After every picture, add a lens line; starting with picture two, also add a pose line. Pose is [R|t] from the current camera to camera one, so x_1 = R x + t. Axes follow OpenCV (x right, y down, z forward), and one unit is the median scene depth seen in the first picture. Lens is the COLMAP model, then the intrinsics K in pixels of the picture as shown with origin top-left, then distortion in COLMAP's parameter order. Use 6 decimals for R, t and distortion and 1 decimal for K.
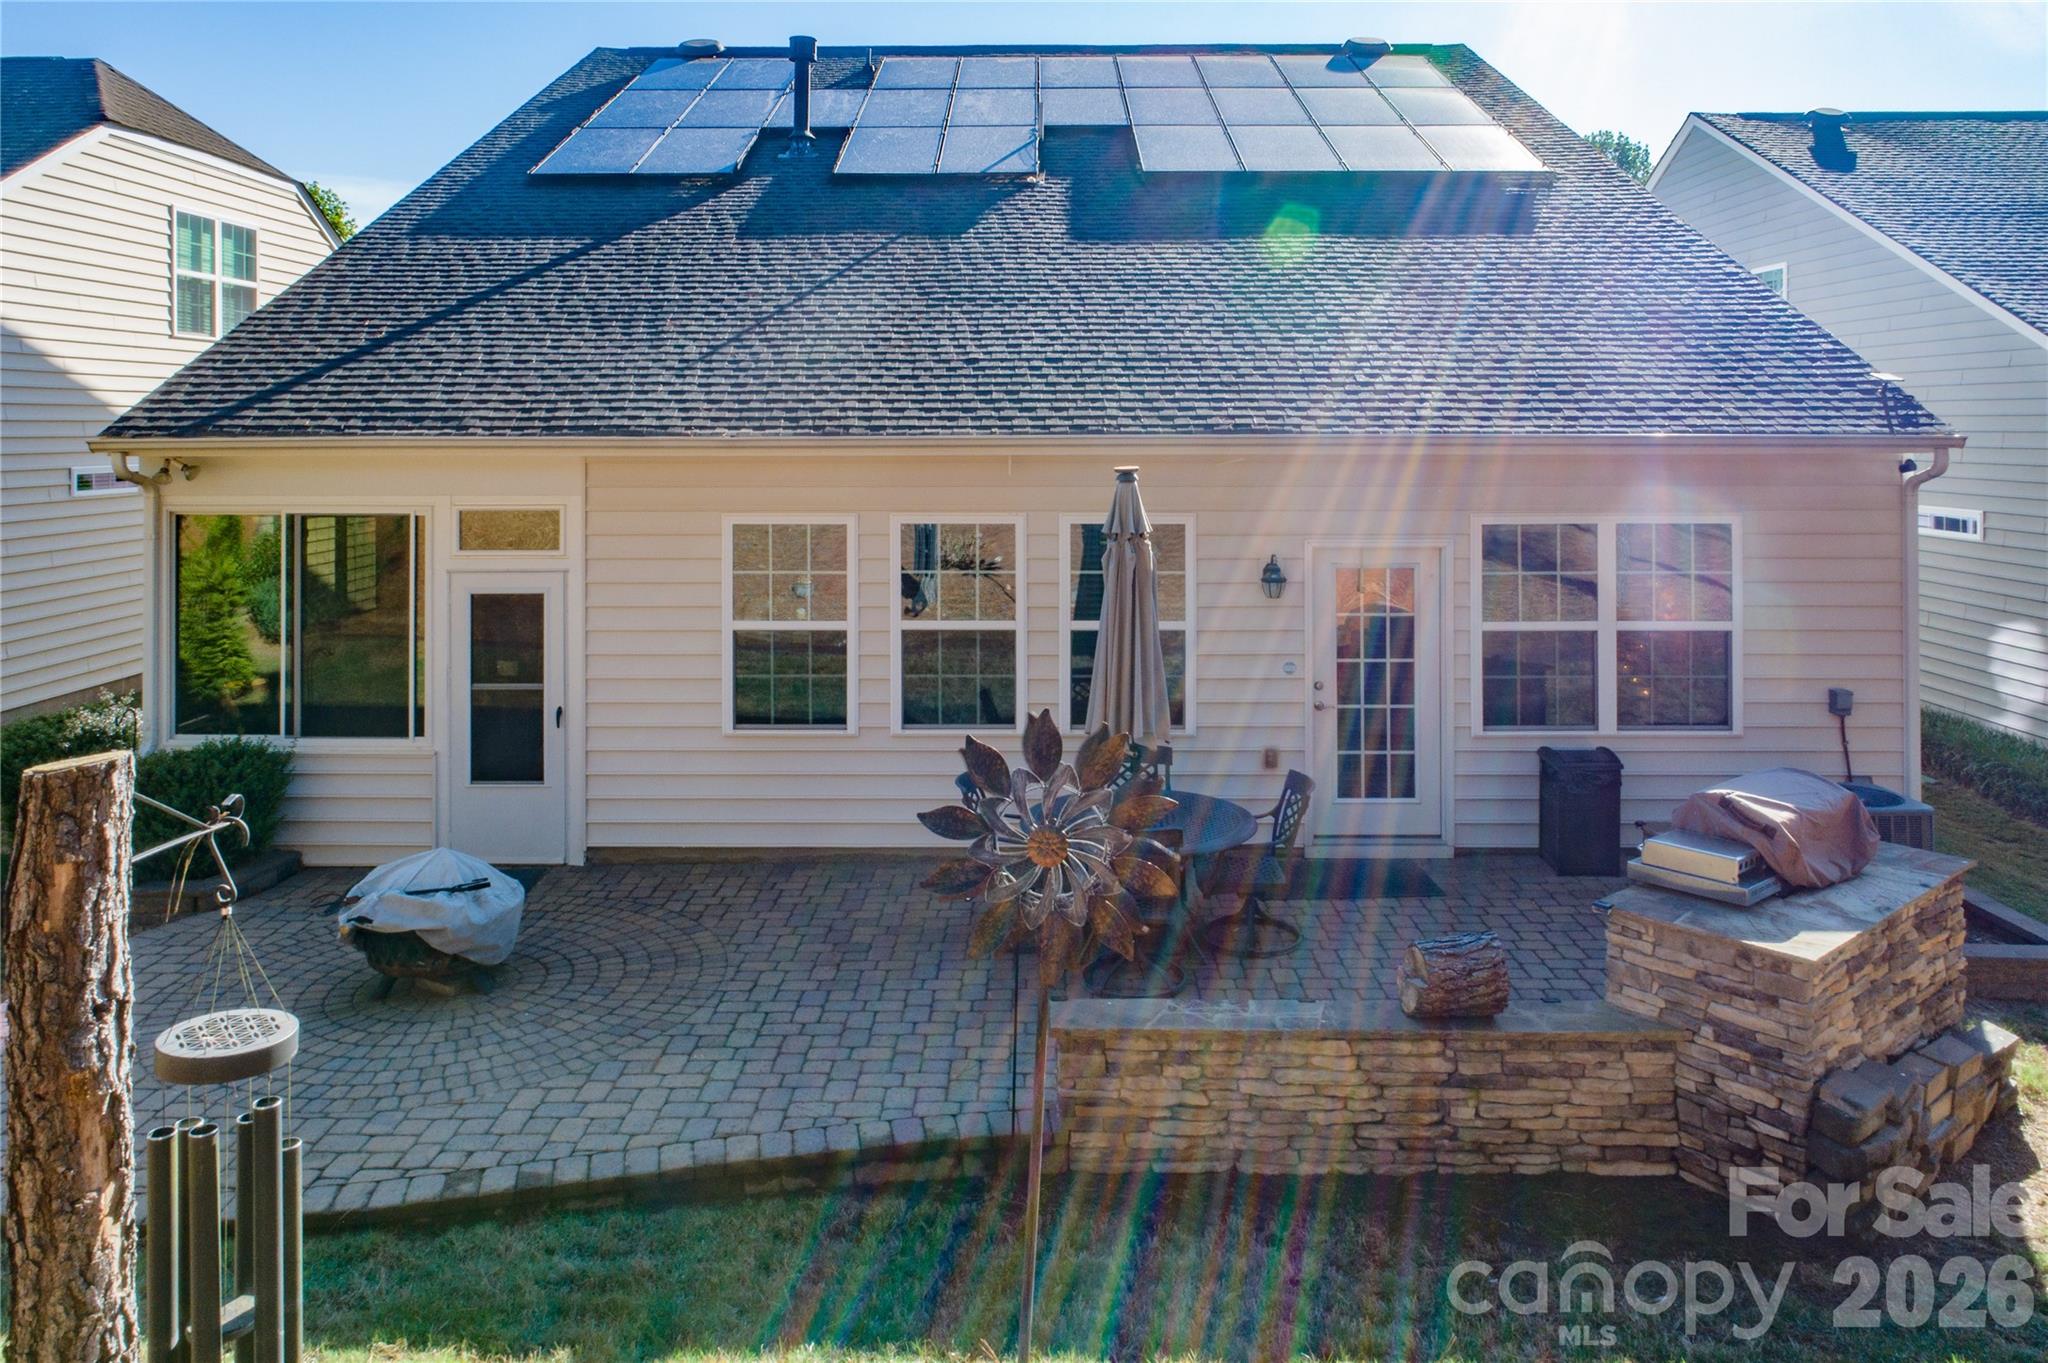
lens RADIAL K [[1486.3, 0, 1022.6], [0, 1486.3, 461.3], [0, 0, 1]] dist [0.000103, -0.003086]
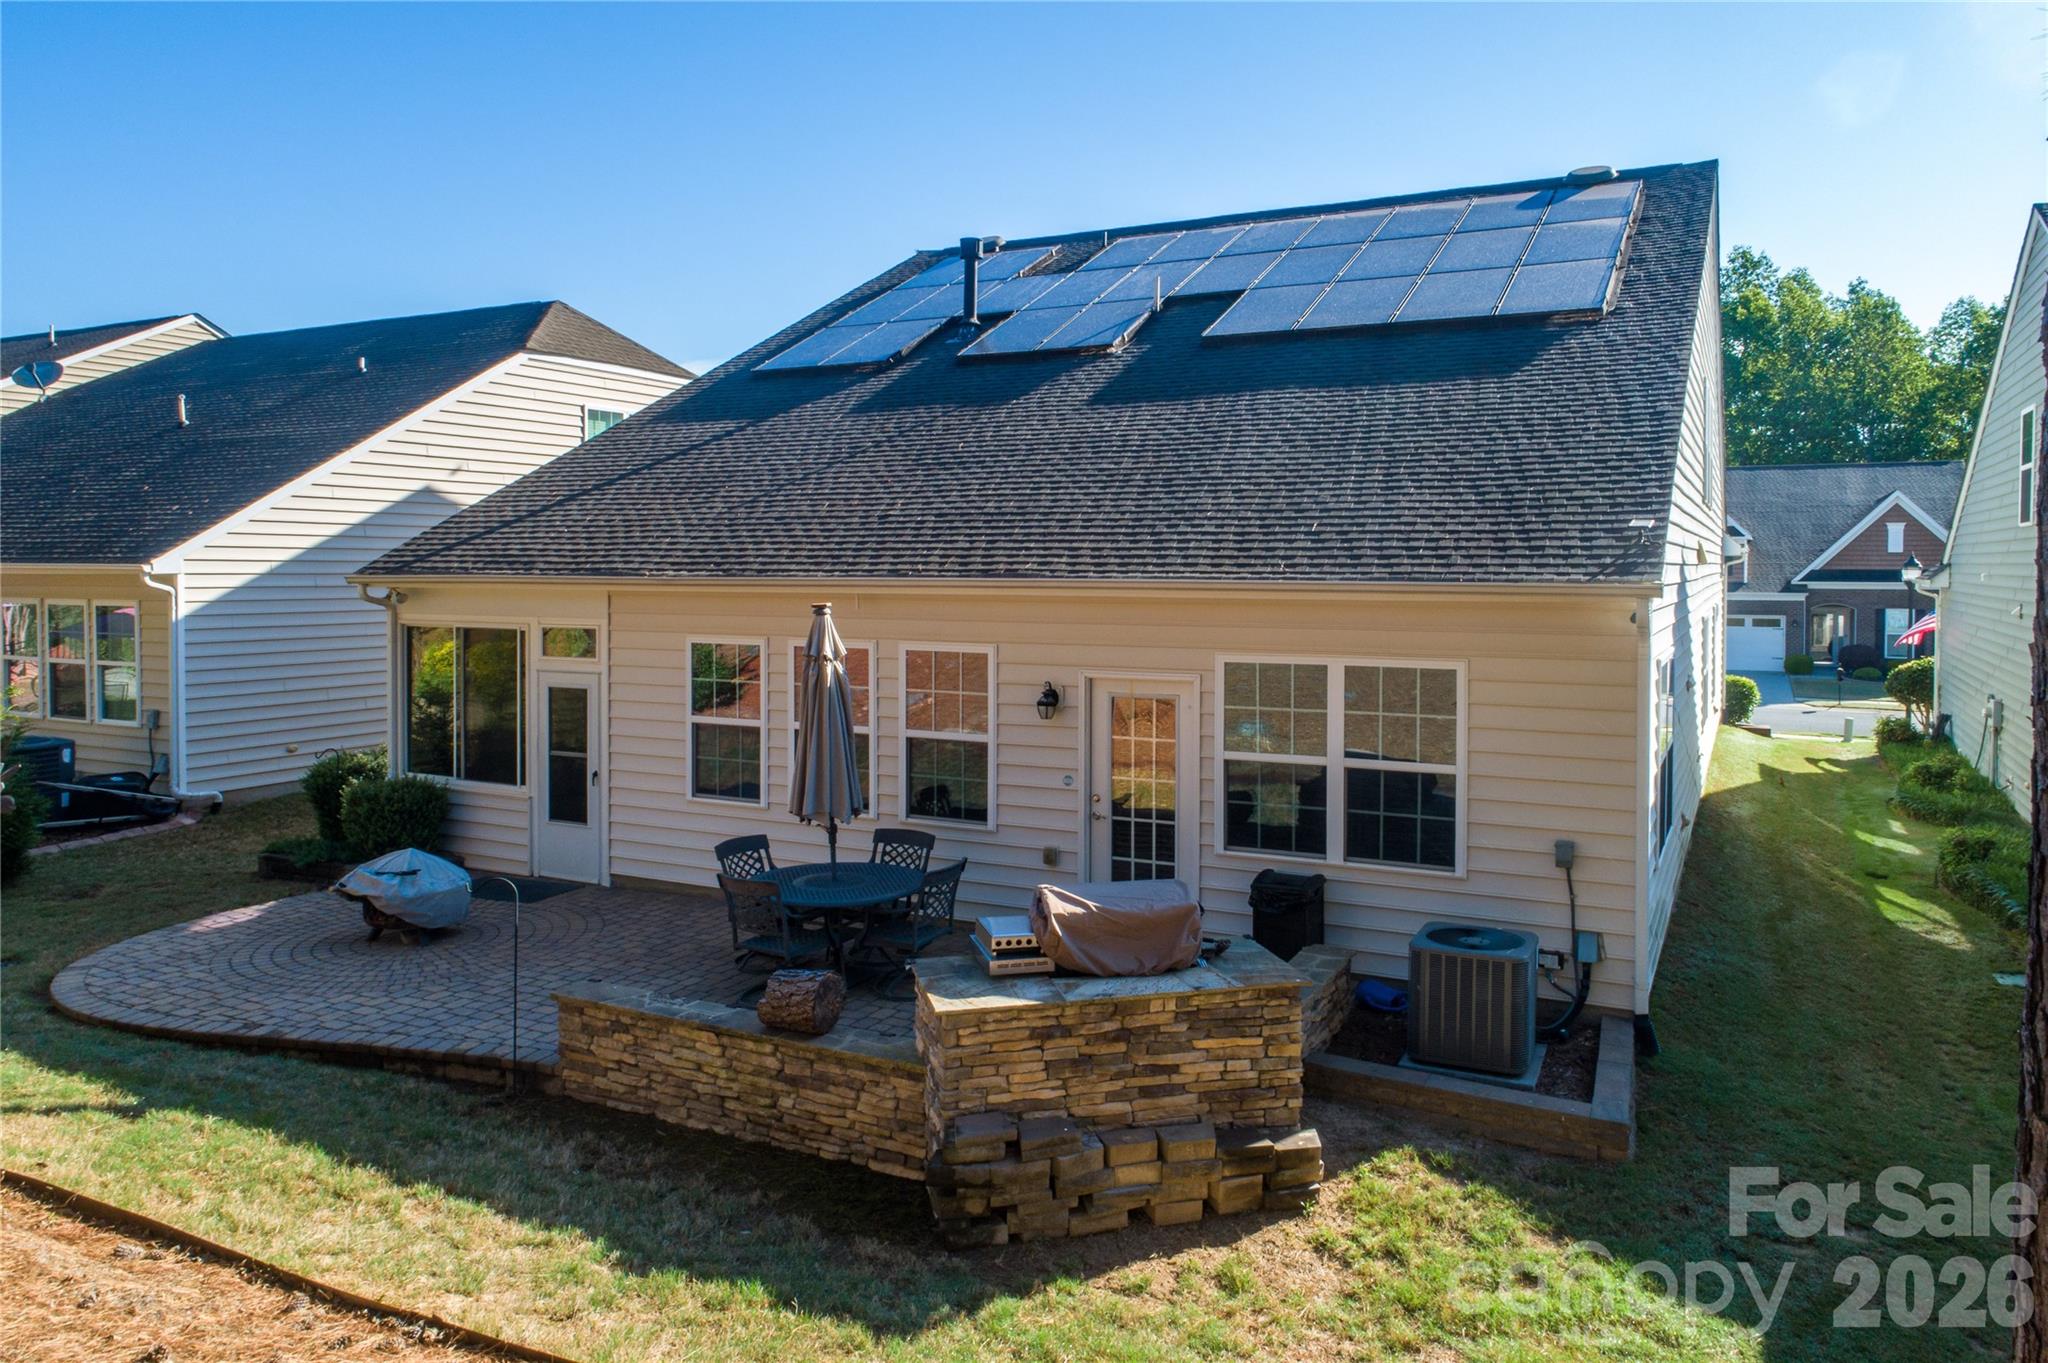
lens RADIAL K [[1422.4, 0, 1024.0], [0, 1422.4, 681.5], [0, 0, 1]] dist [-0.005426, -0.001632]
pose [[0.891288, 0.039974, -0.451673, 0.648084], [-0.016041, 0.998263, 0.056696, 0.000585], [0.453154, -0.043288, 0.890381, 0.007338]]
